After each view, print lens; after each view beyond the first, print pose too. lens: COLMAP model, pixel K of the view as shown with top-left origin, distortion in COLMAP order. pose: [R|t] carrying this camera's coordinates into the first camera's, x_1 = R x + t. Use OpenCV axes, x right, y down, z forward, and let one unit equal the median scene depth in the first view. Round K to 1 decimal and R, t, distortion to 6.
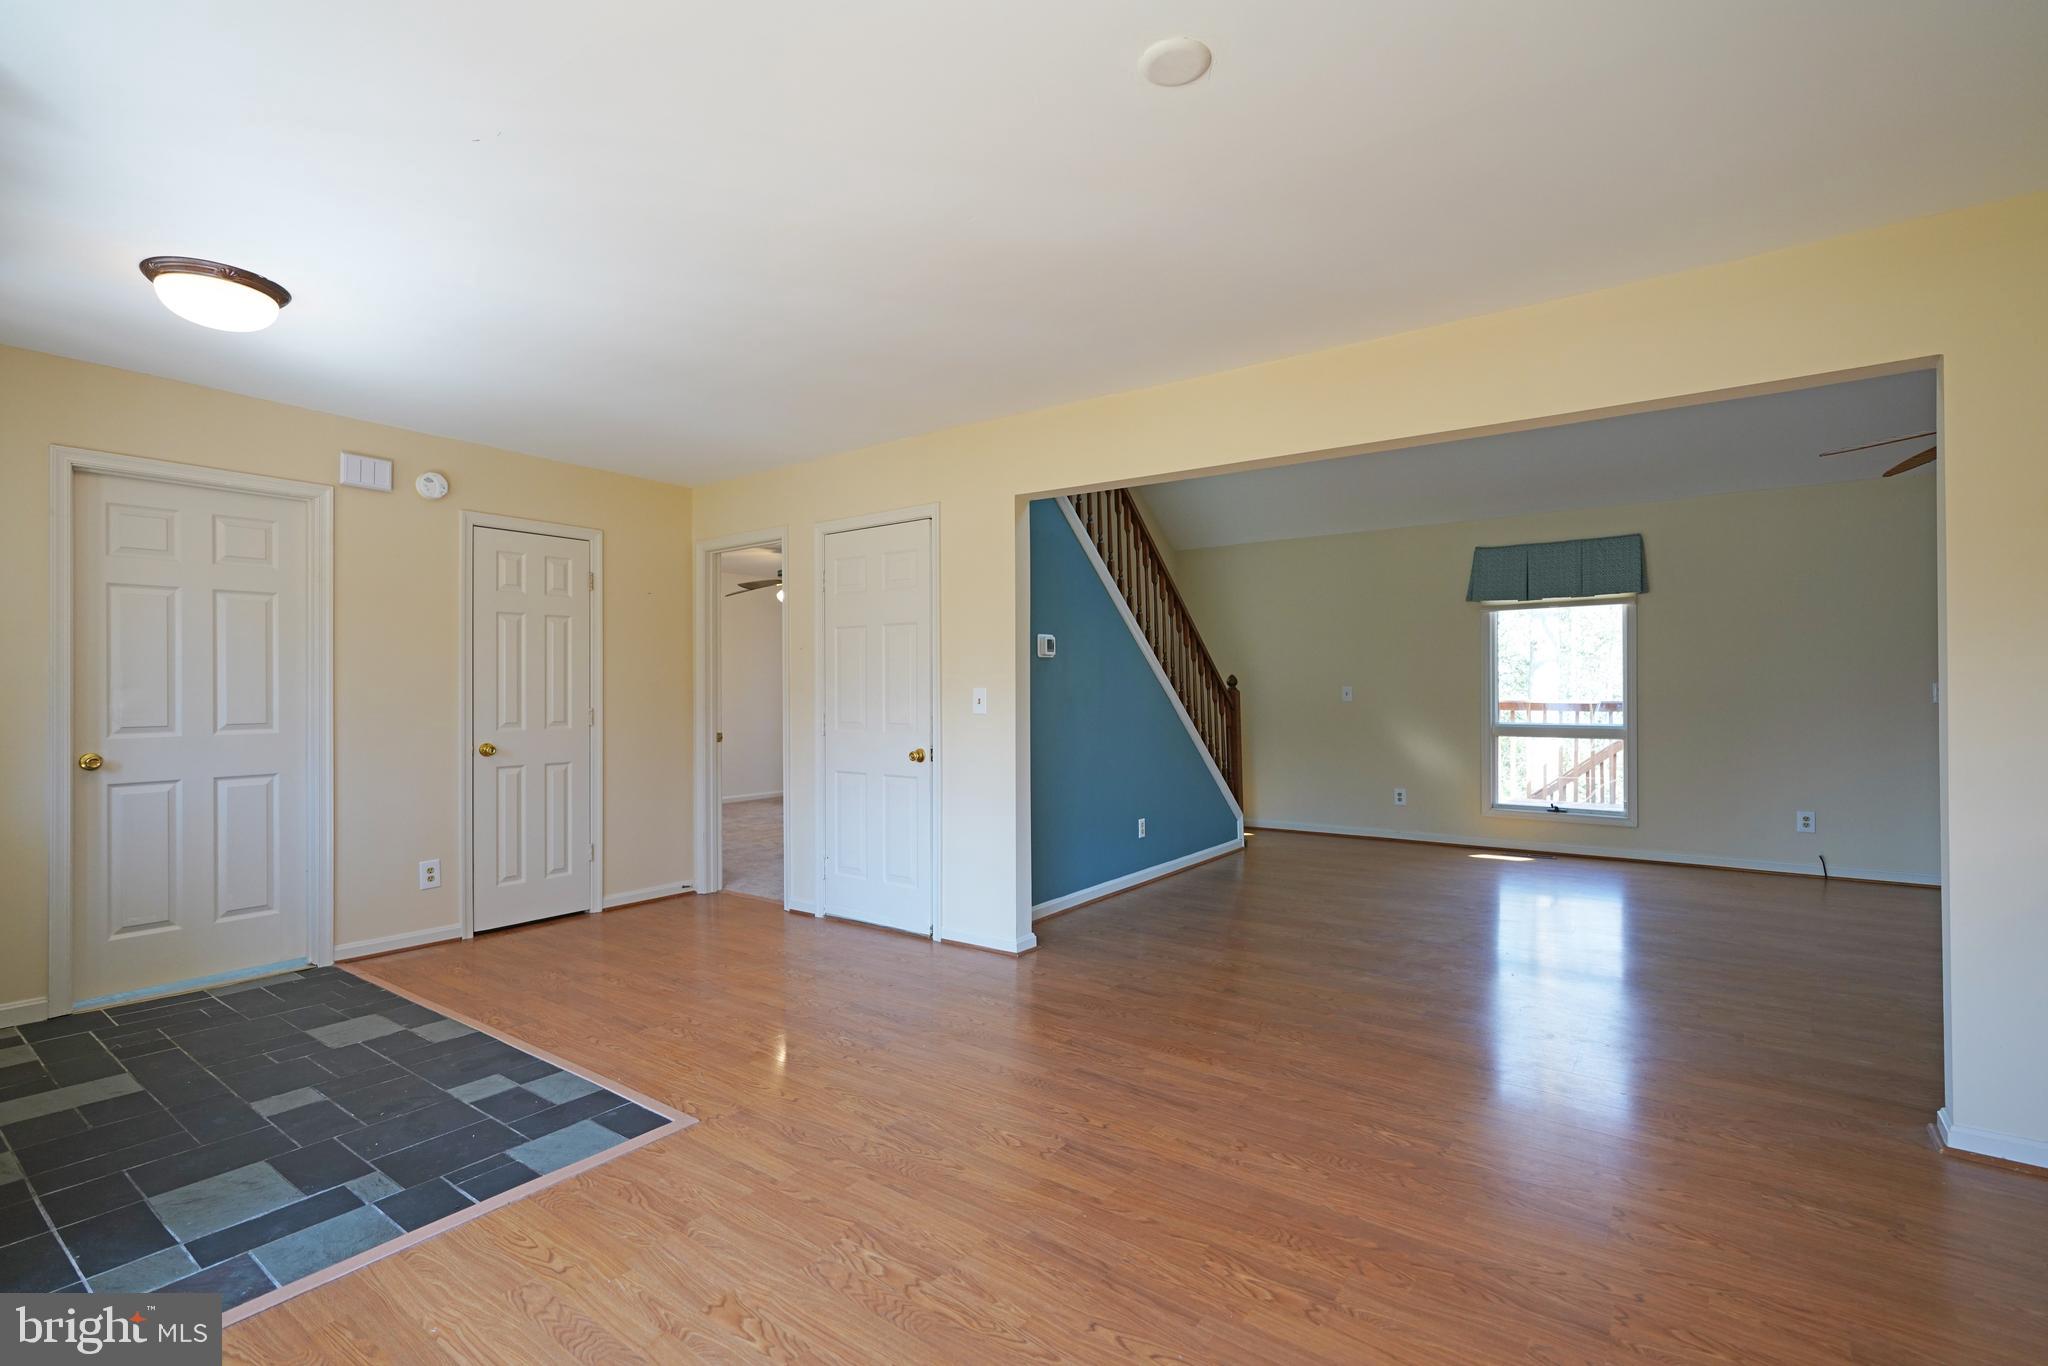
lens RADIAL K [[920.3, 0, 1012.9], [0, 920.3, 695.3], [0, 0, 1]] dist [-0.012648, 0.006627]
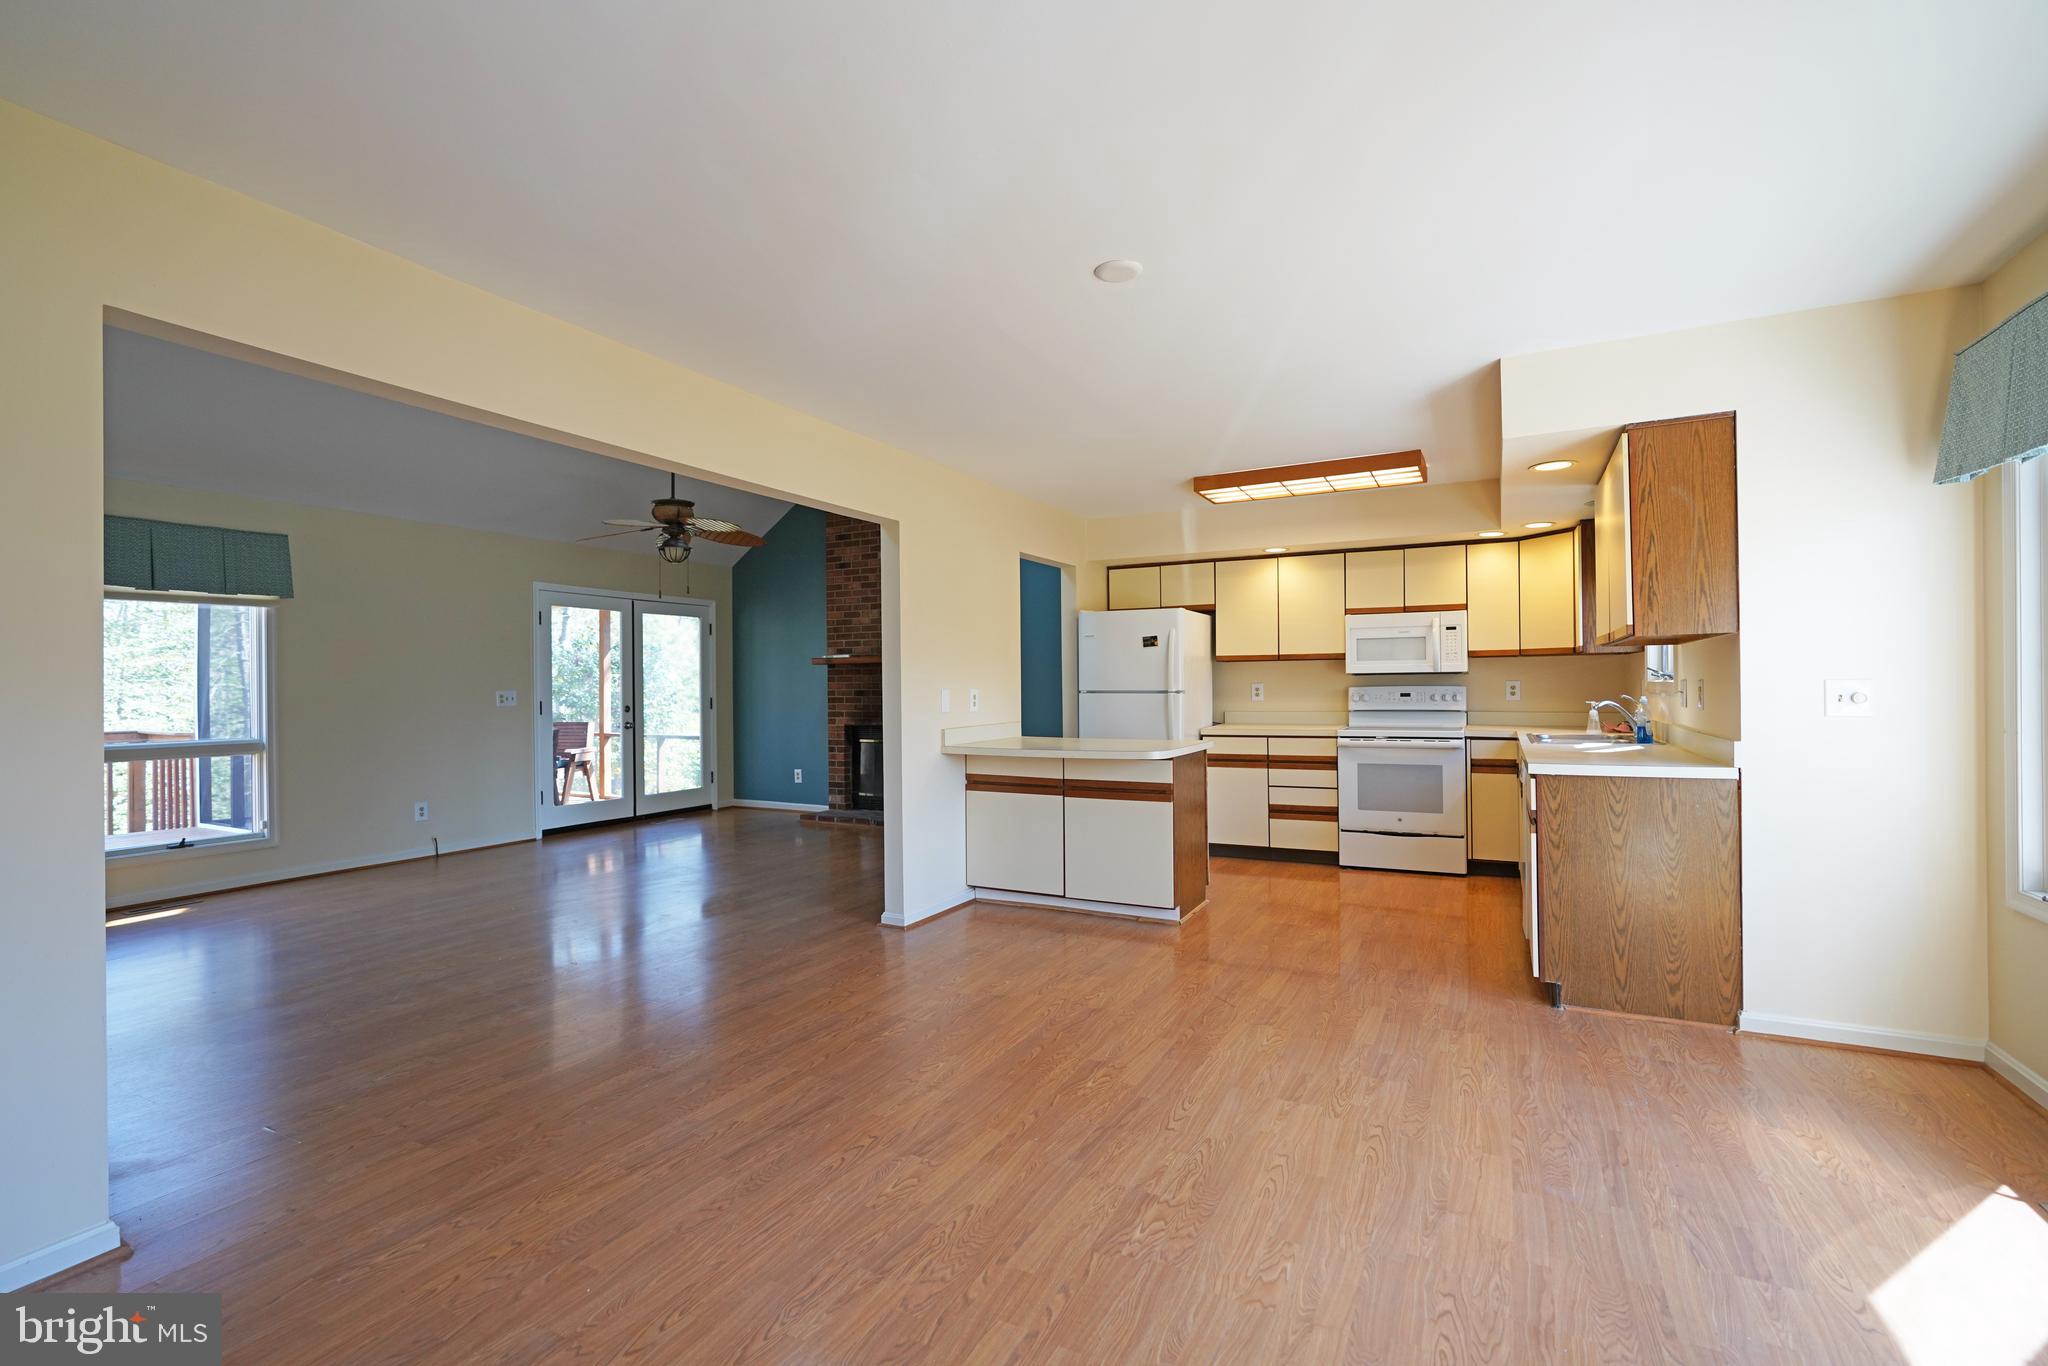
lens RADIAL K [[920.3, 0, 1022.4], [0, 920.3, 683.9], [0, 0, 1]] dist [-0.012648, 0.006627]
pose [[-0.160894, 0.008683, 0.986934, -0.553859], [0.015164, 0.999865, -0.006324, -0.005863], [-0.986855, 0.013949, -0.161004, 0.609467]]
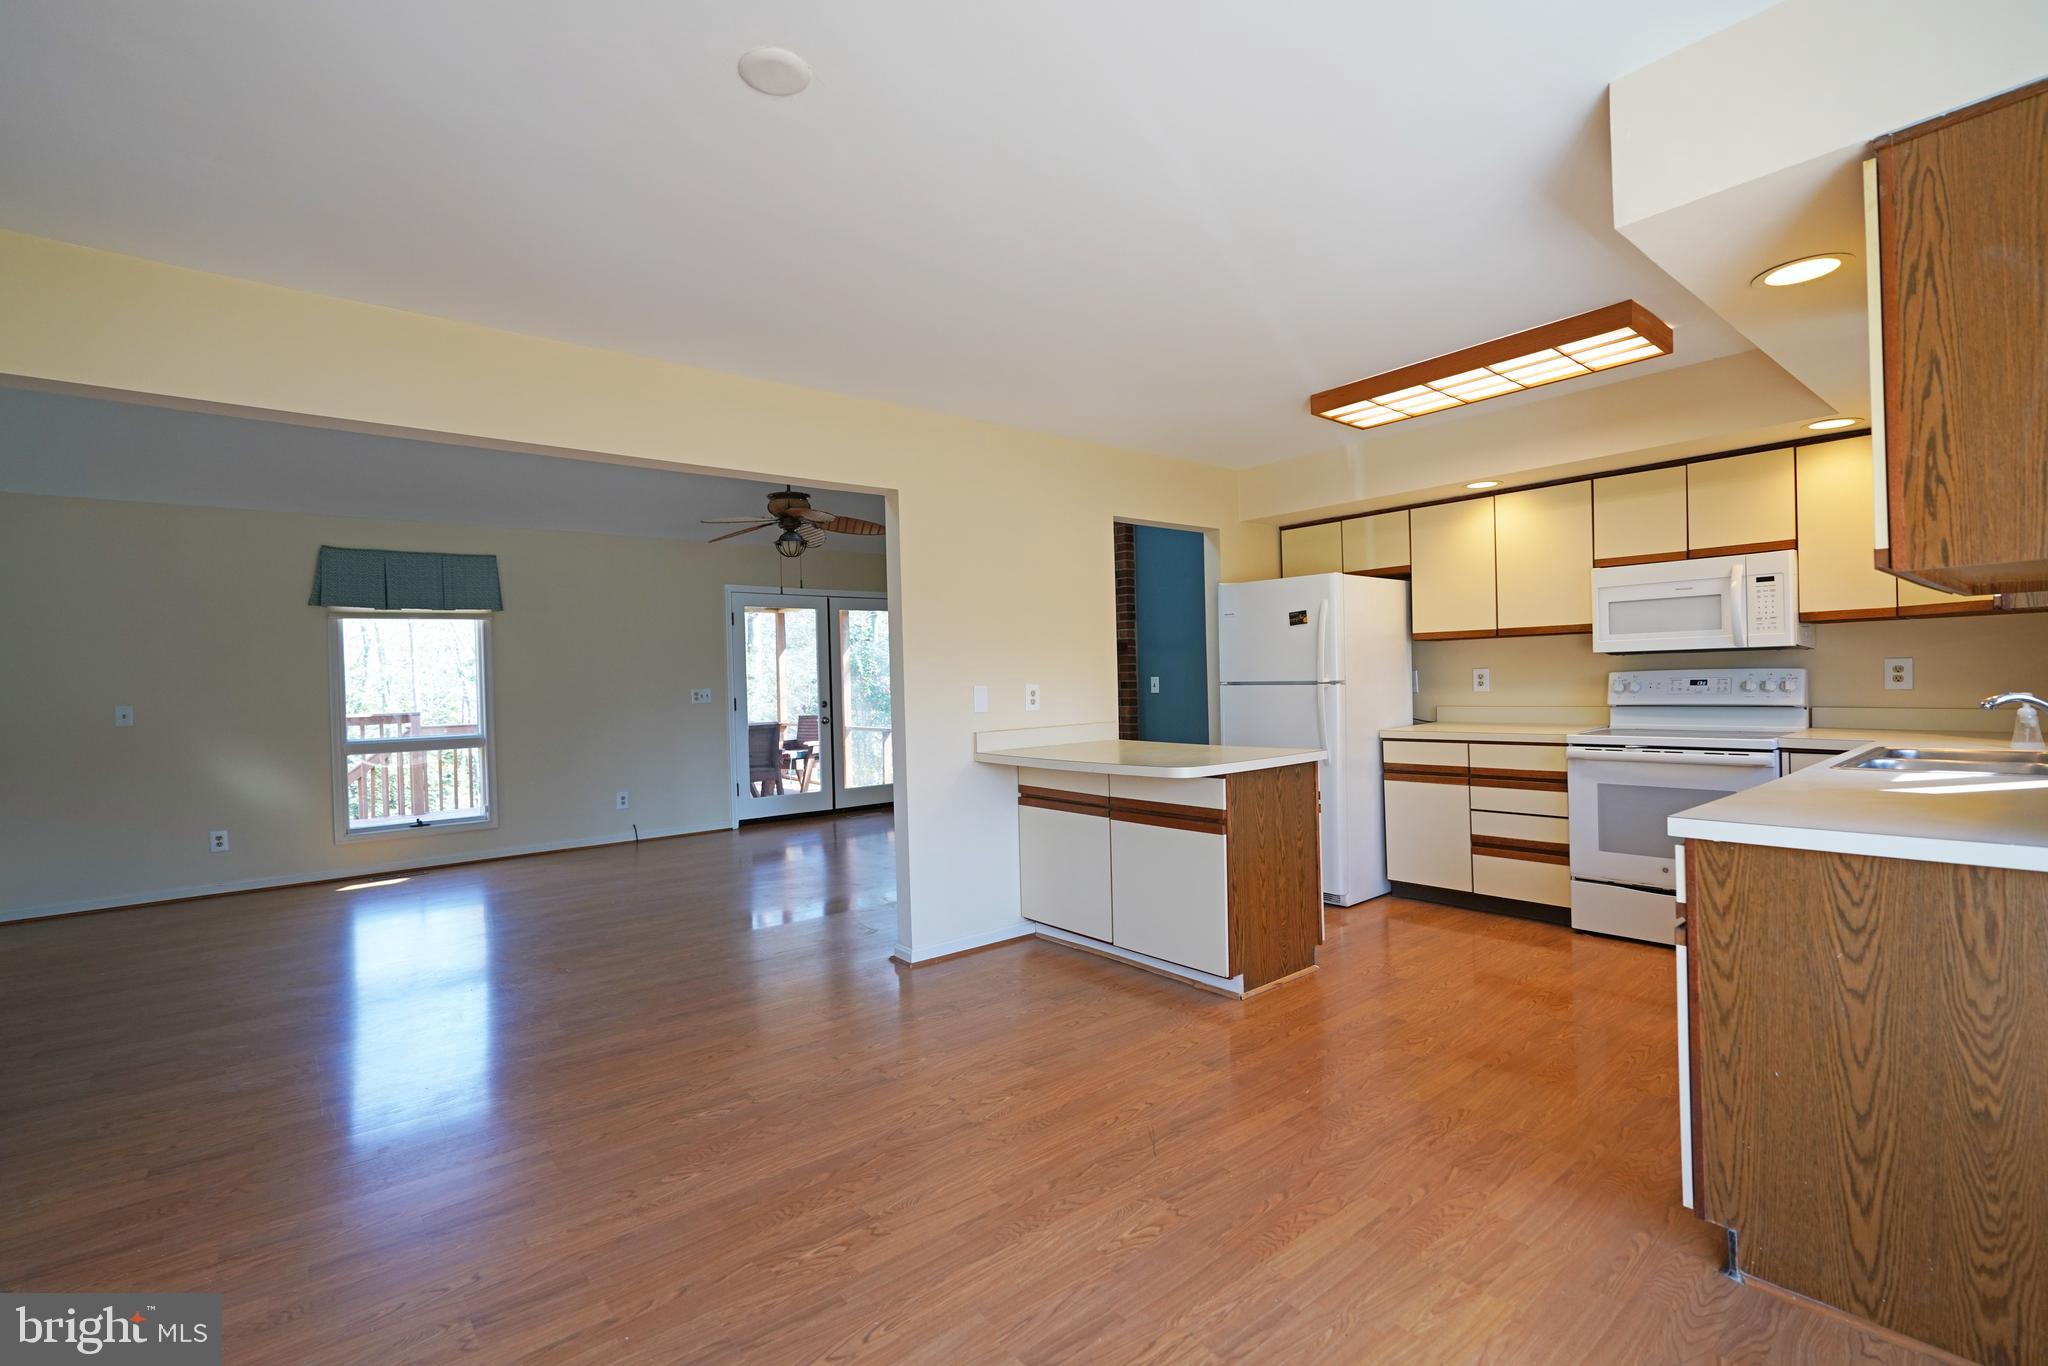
lens RADIAL K [[920.3, 0, 1018.0], [0, 920.3, 688.8], [0, 0, 1]] dist [-0.012648, 0.006627]
pose [[0.241389, -0.011293, 0.970363, -0.322428], [0.030066, 0.999539, 0.004154, -0.007535], [-0.969963, 0.028173, 0.241617, 0.221815]]
